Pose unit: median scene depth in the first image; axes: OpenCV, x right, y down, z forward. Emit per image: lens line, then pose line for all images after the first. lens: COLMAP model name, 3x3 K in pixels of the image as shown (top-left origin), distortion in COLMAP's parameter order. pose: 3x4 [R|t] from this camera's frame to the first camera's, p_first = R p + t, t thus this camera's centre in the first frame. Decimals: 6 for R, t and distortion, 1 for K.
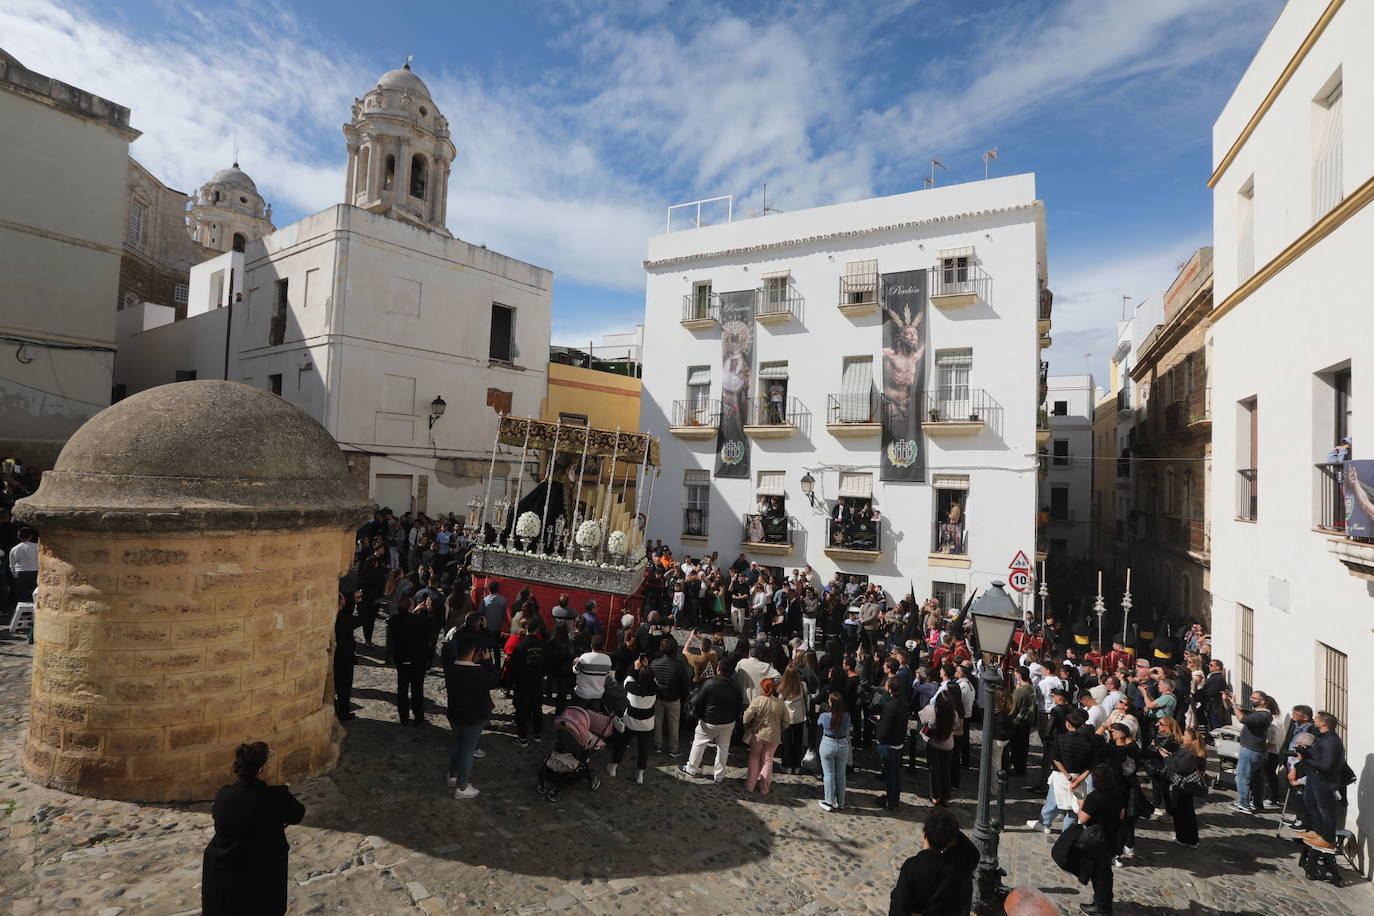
lens RADIAL K [[616.0, 0, 687.0], [0, 616.0, 458.0], [0, 0, 1]] dist [-0.050810, 0.014160]
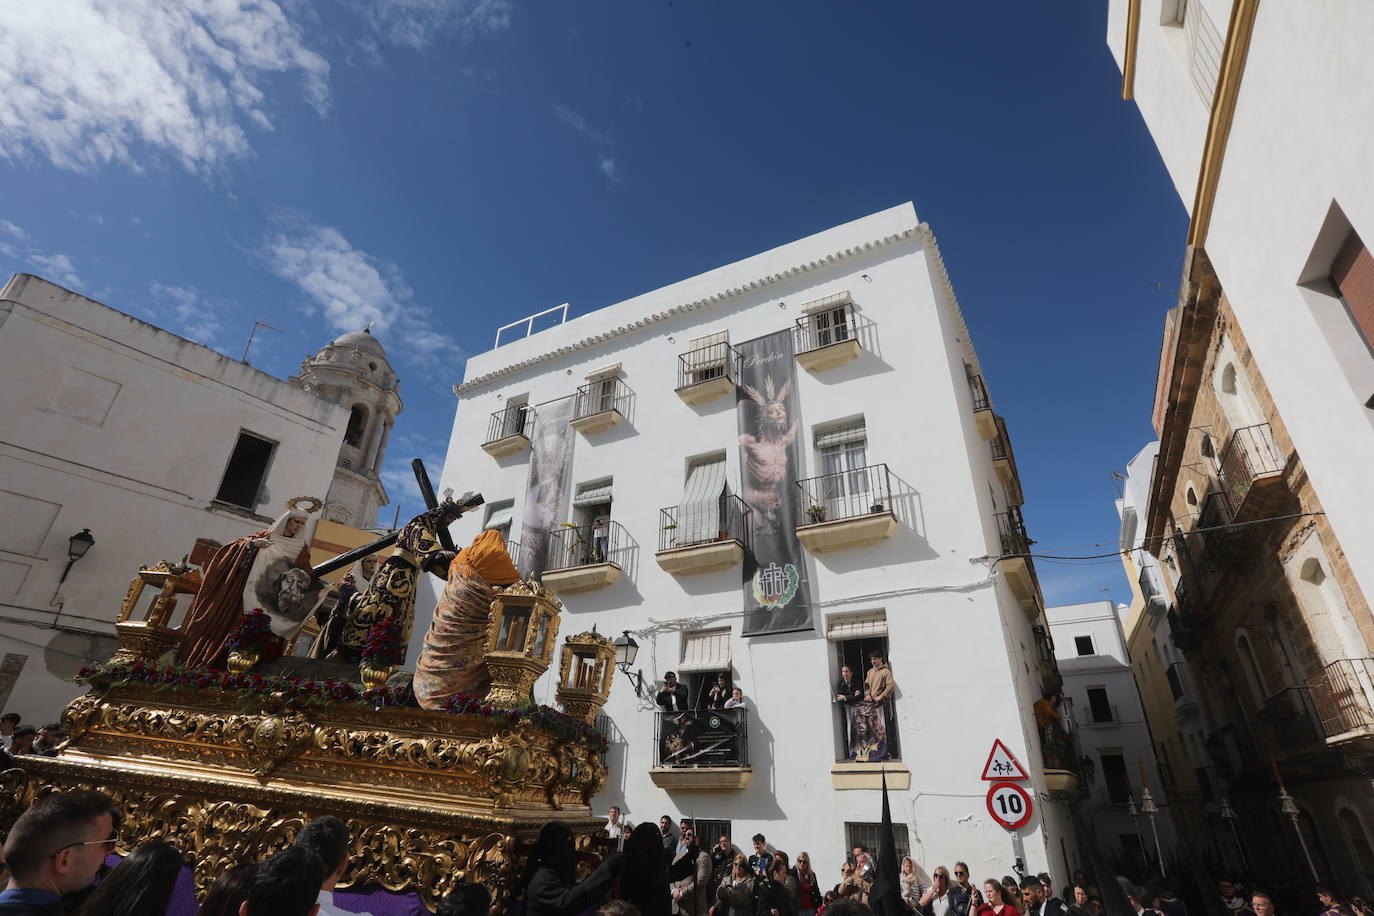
lens RADIAL K [[658.4, 0, 688.5], [0, 658.4, 467.7], [0, 0, 1]] dist [-0.063318, 0.031760]
pose [[0.999883, -0.014348, 0.005375, 0.249811], [0.015262, 0.902012, -0.431441, 0.150312], [0.001342, 0.431473, 0.902125, 0.355893]]
